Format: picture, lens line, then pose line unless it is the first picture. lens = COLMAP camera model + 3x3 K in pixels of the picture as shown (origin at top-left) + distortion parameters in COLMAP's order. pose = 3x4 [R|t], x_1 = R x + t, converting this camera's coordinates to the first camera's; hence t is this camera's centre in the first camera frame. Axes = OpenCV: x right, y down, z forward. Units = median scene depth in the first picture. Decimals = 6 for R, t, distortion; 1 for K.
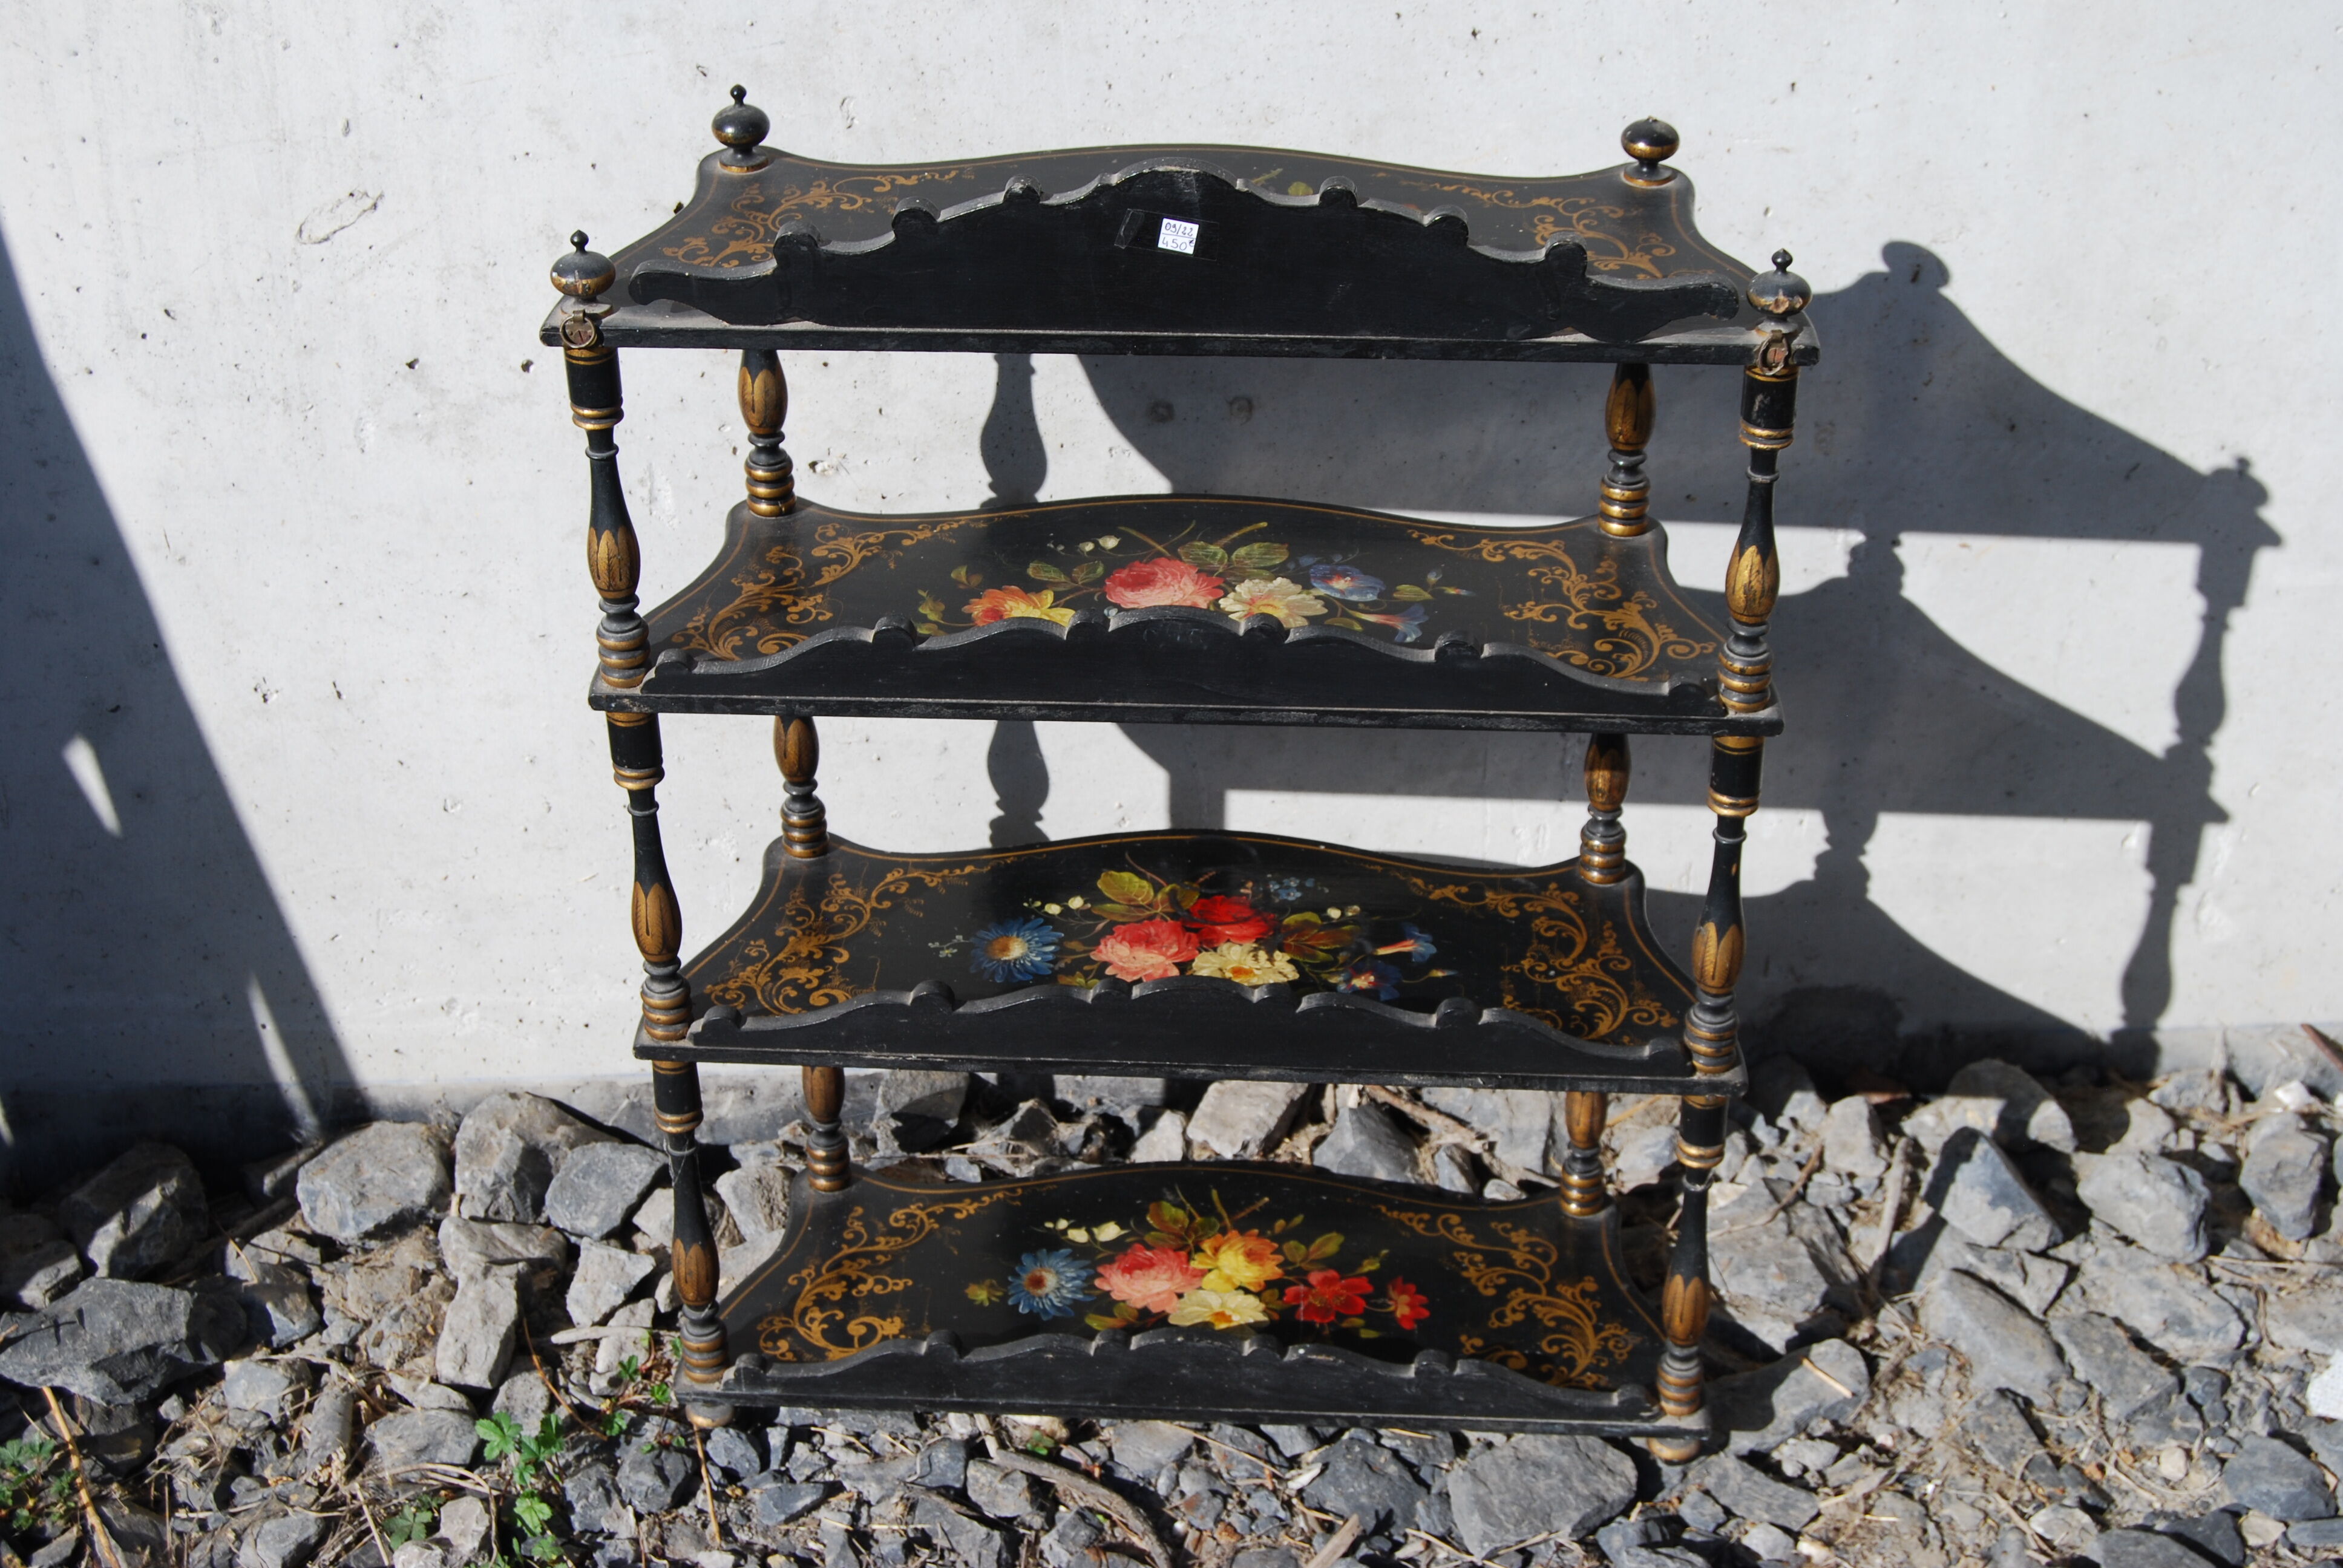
lens RADIAL K [[3744.7, 0, 1171.5], [0, 3744.7, 784.0], [0, 0, 1]] dist [-0.026700, -0.075331]
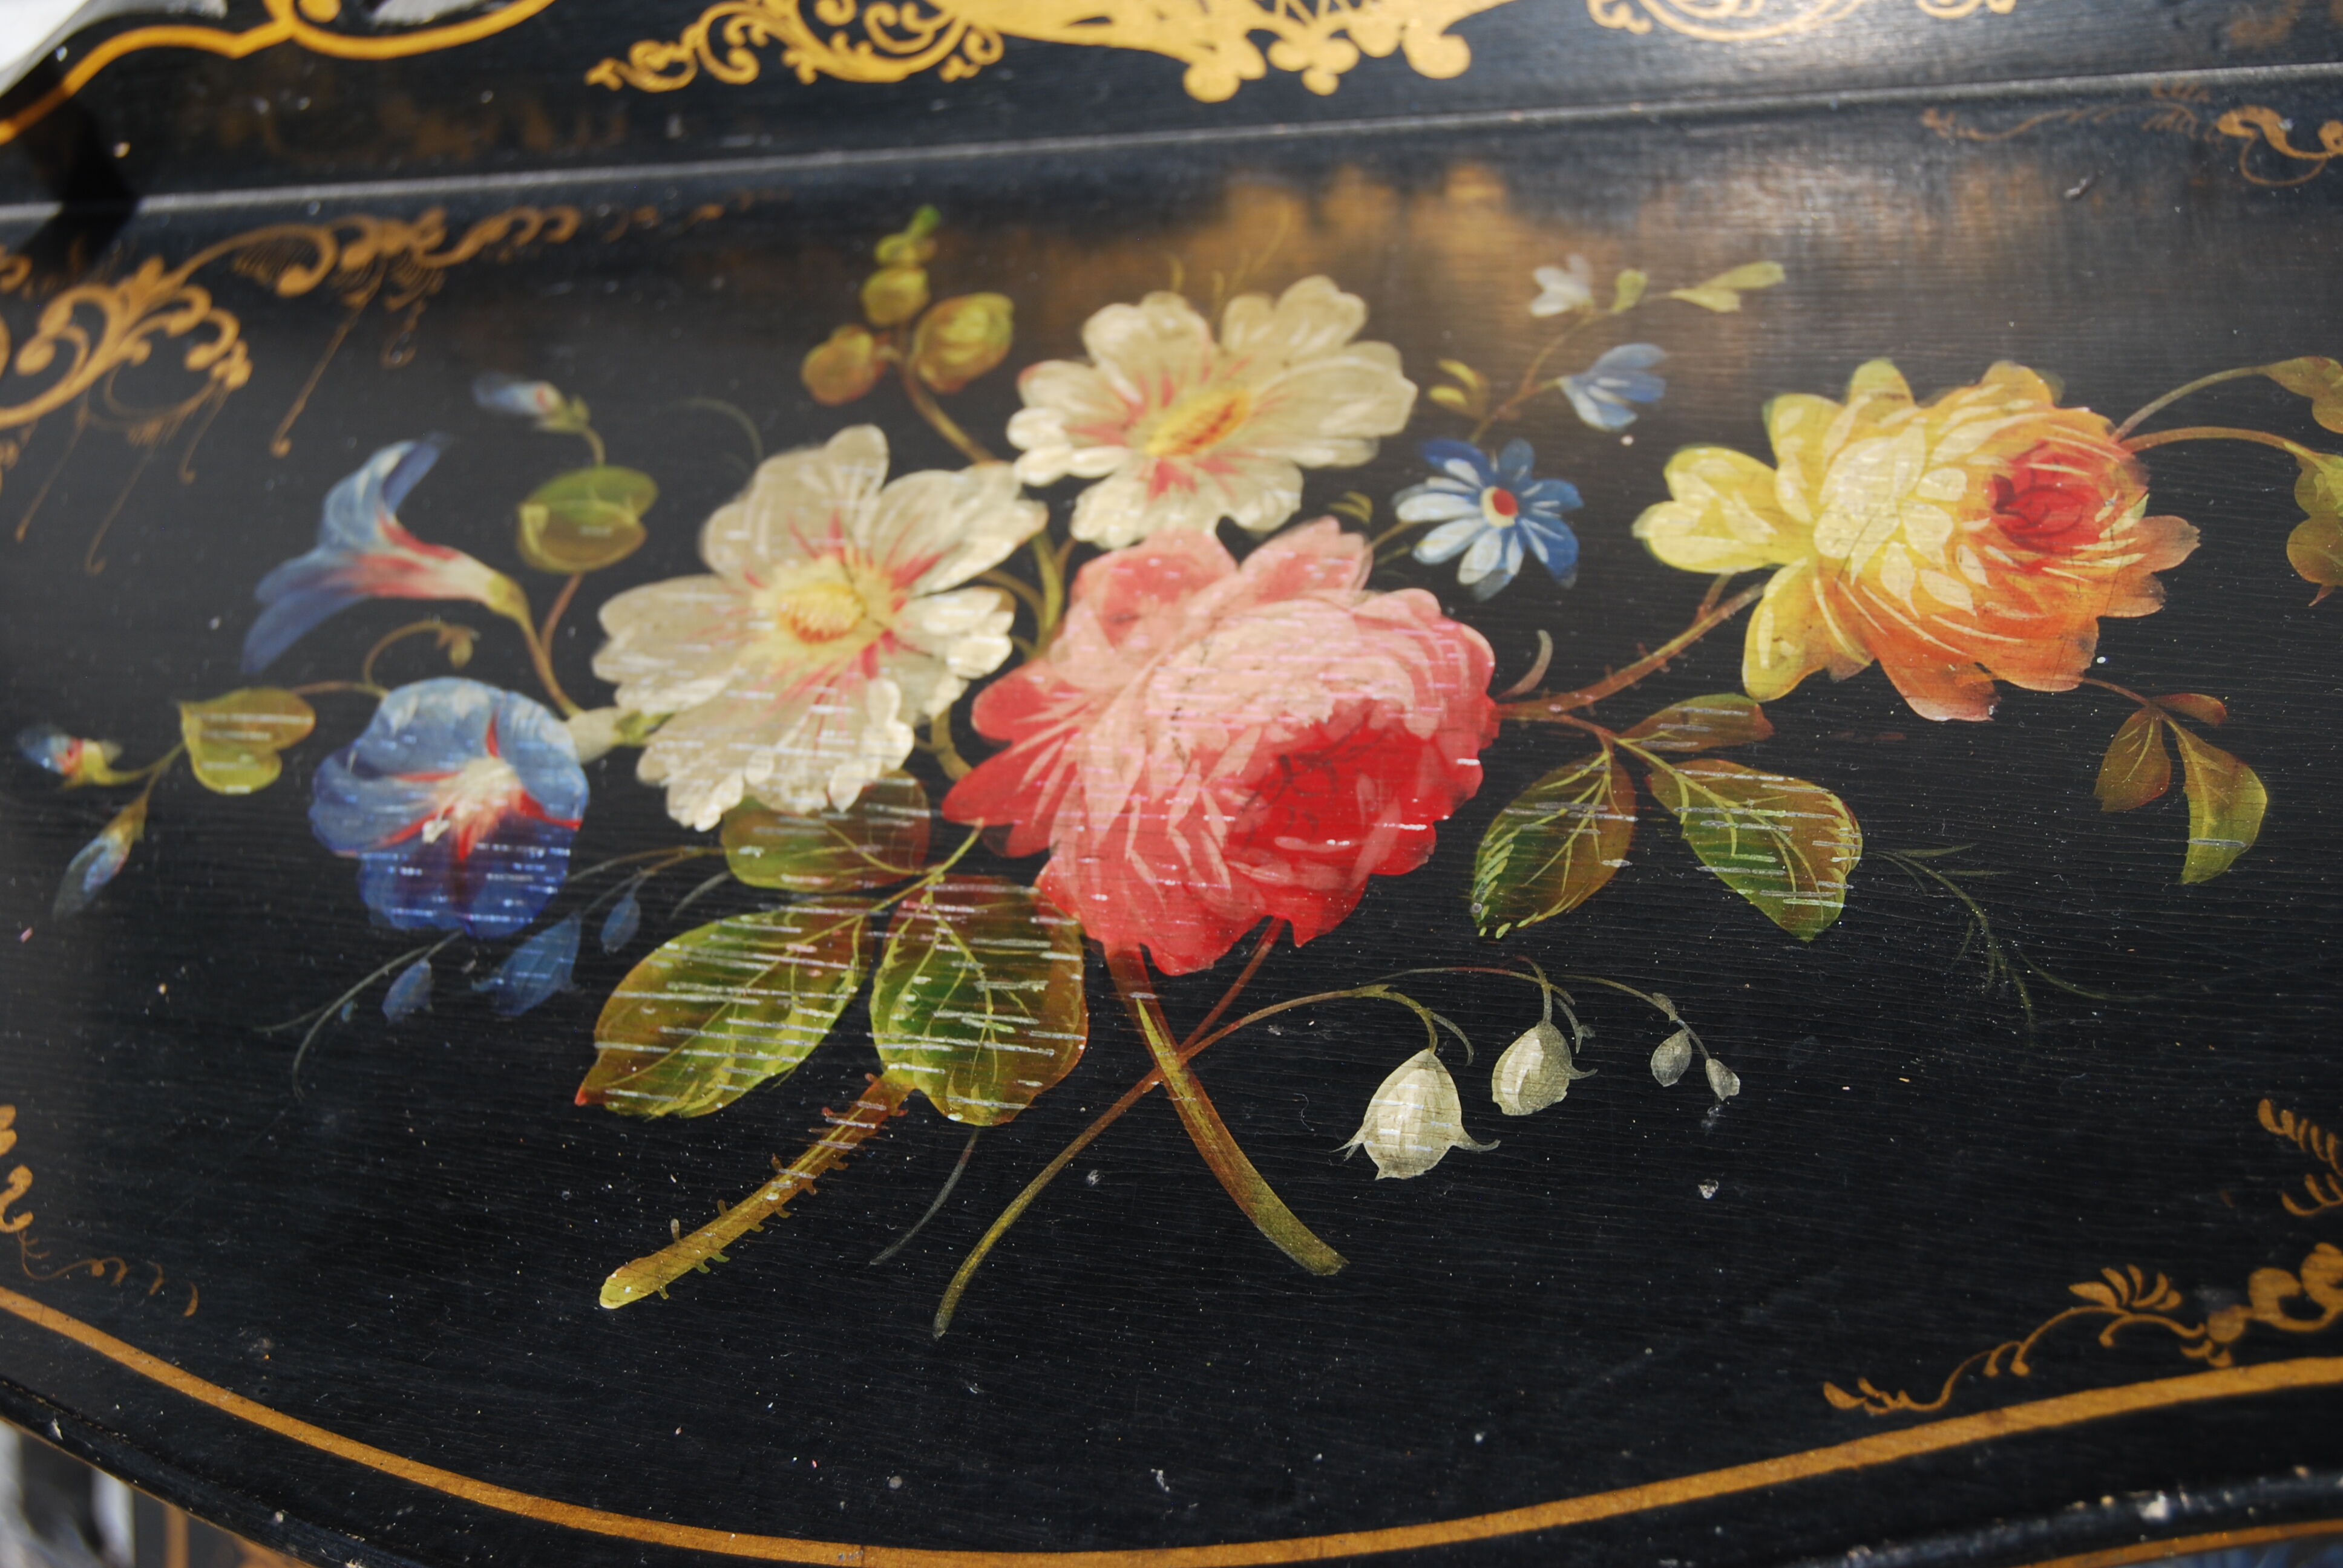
lens RADIAL K [[3744.7, 0, 1171.5], [0, 3744.7, 784.0], [0, 0, 1]] dist [-0.026700, -0.075331]
pose [[-0.939961, 0.040963, 0.338814, -0.066006], [0.341267, 0.103707, 0.934228, -0.233007], [0.003131, 0.993764, -0.111460, 0.954318]]
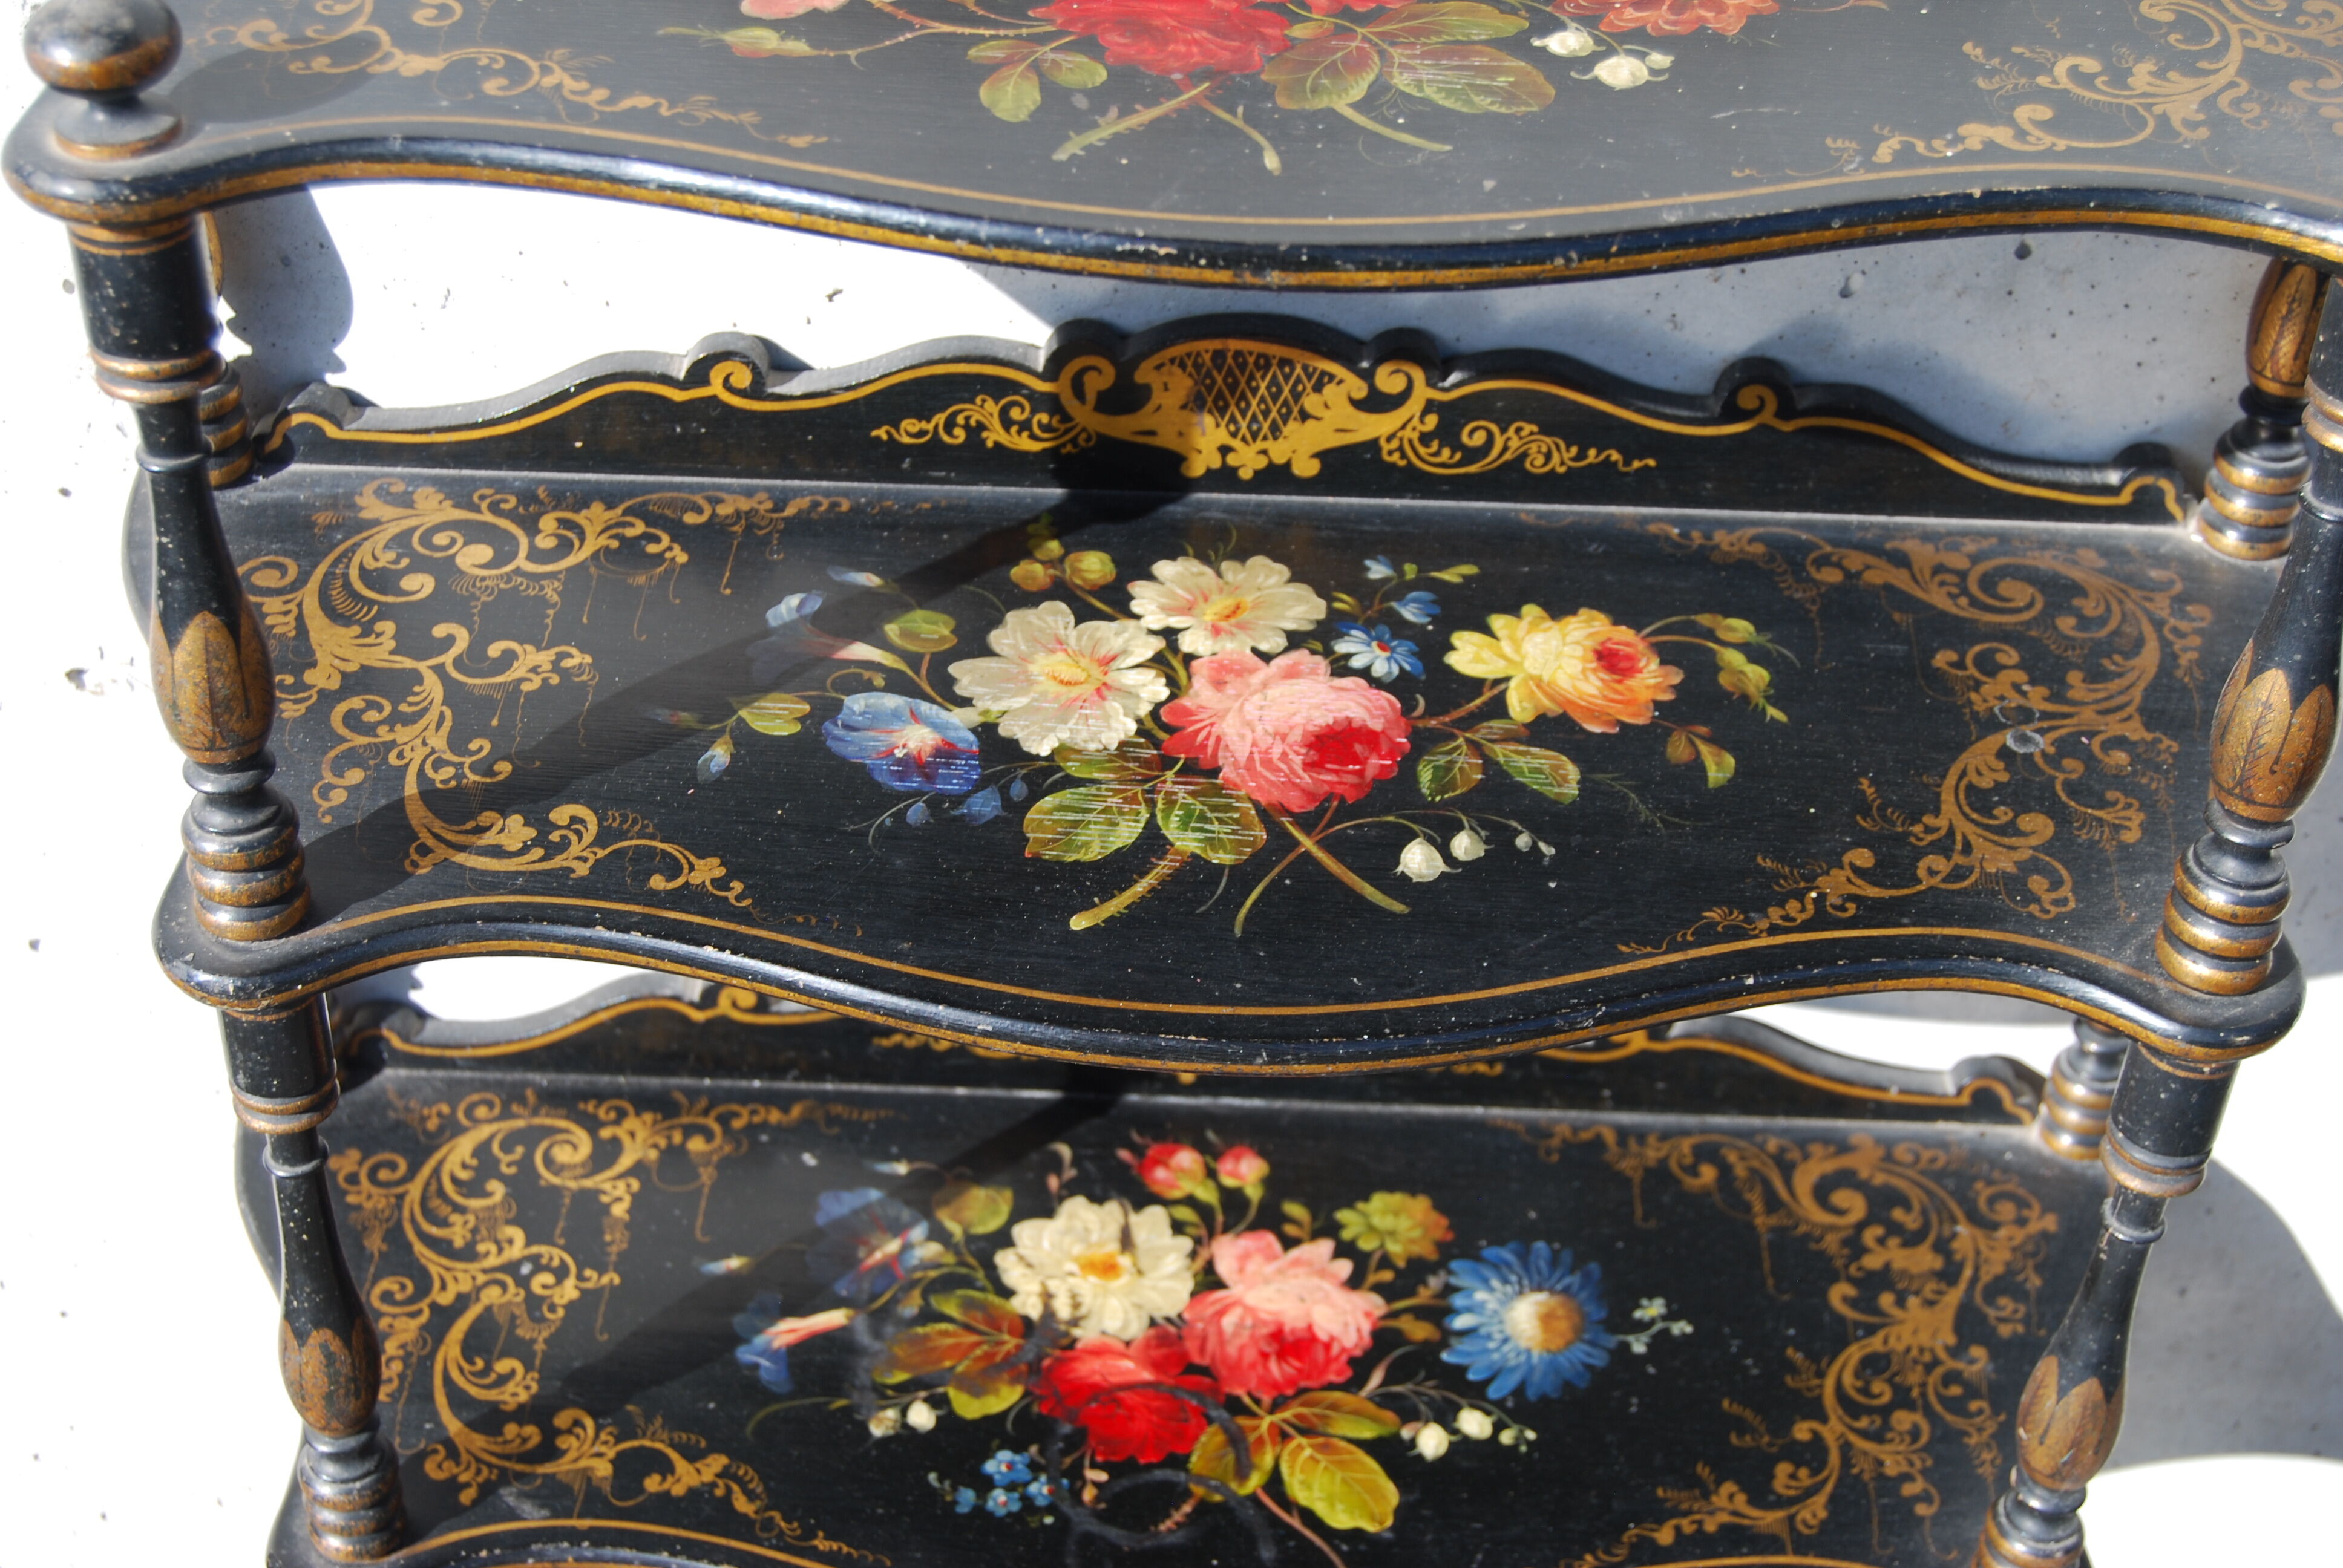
lens RADIAL K [[3521.6, 0, 1171.5], [0, 3521.6, 784.0], [0, 0, 1]] dist [-0.037805, -0.018857]
pose [[-0.998631, 0.009131, -0.051506, 0.033362], [-0.046526, 0.294986, 0.954368, -0.447238], [0.023908, 0.955458, -0.294157, 1.059687]]
